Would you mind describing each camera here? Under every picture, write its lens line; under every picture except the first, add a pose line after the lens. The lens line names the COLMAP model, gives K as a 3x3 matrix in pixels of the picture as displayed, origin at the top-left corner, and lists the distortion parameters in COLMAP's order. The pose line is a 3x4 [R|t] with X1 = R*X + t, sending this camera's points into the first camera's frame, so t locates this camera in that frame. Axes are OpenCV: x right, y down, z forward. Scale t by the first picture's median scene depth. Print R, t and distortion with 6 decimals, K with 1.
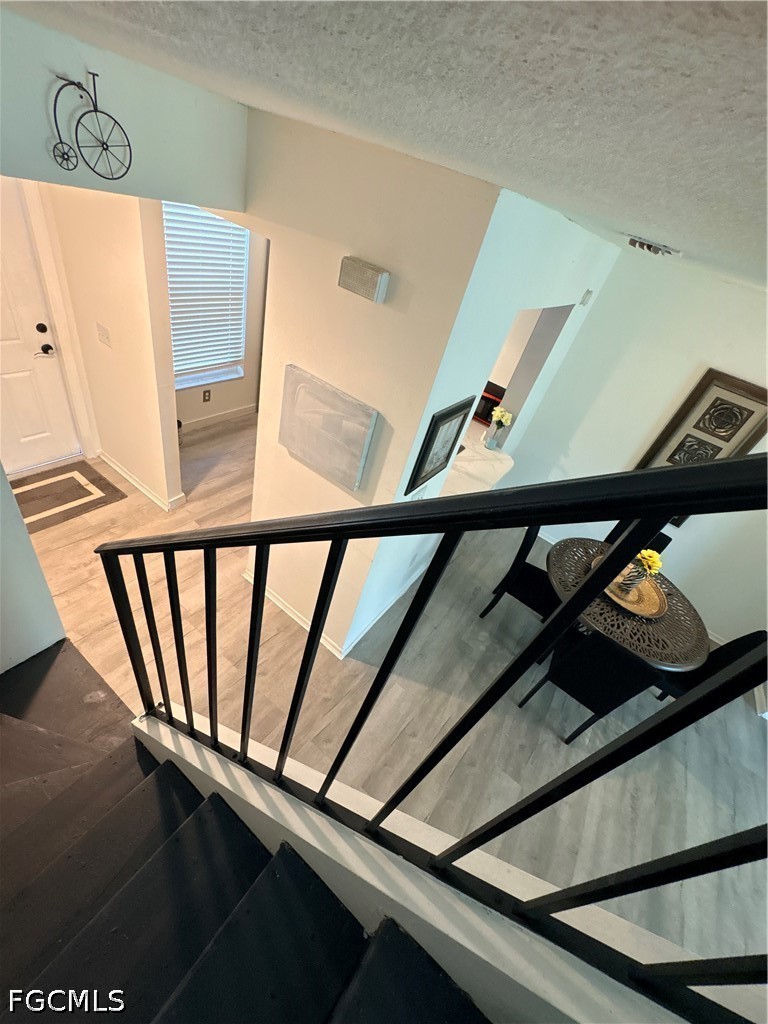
lens RADIAL K [[408.9, 0, 380.7], [0, 408.9, 508.4], [0, 0, 1]] dist [-0.000108, 0.000479]
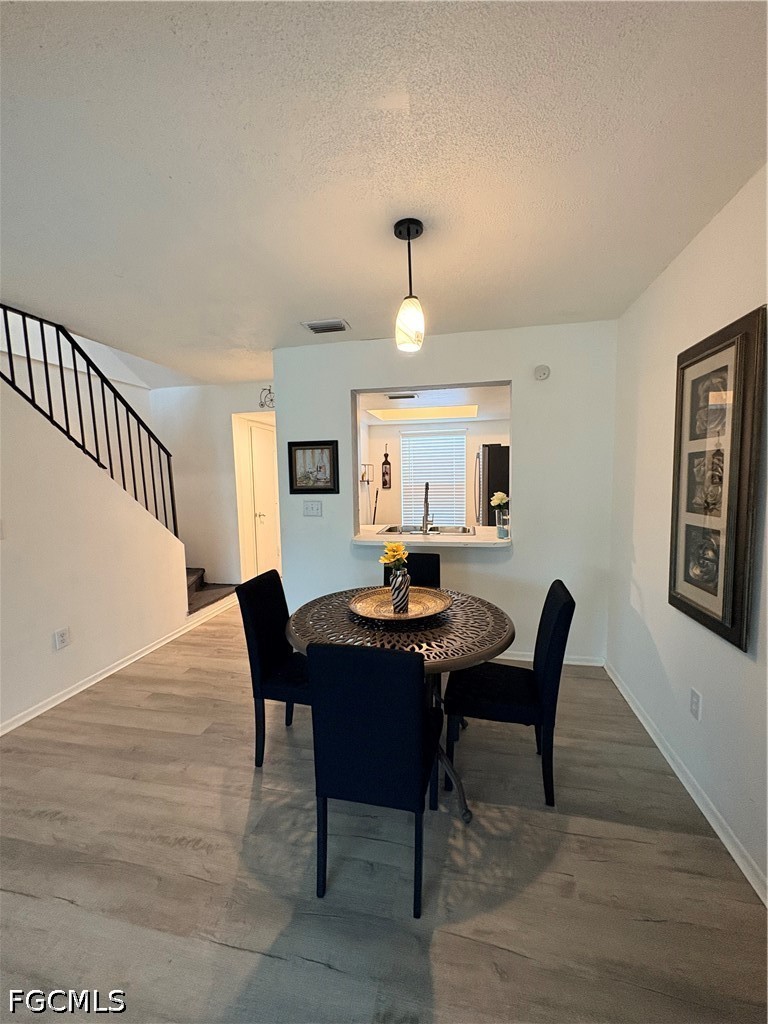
lens RADIAL K [[408.9, 0, 384.3], [0, 408.9, 511.3], [0, 0, 1]] dist [-0.000108, 0.000479]
pose [[0.381455, -0.178184, -0.907052, 1.429803], [-0.481846, 0.799066, -0.359608, 0.369602], [0.788870, 0.574234, 0.218951, 0.786012]]
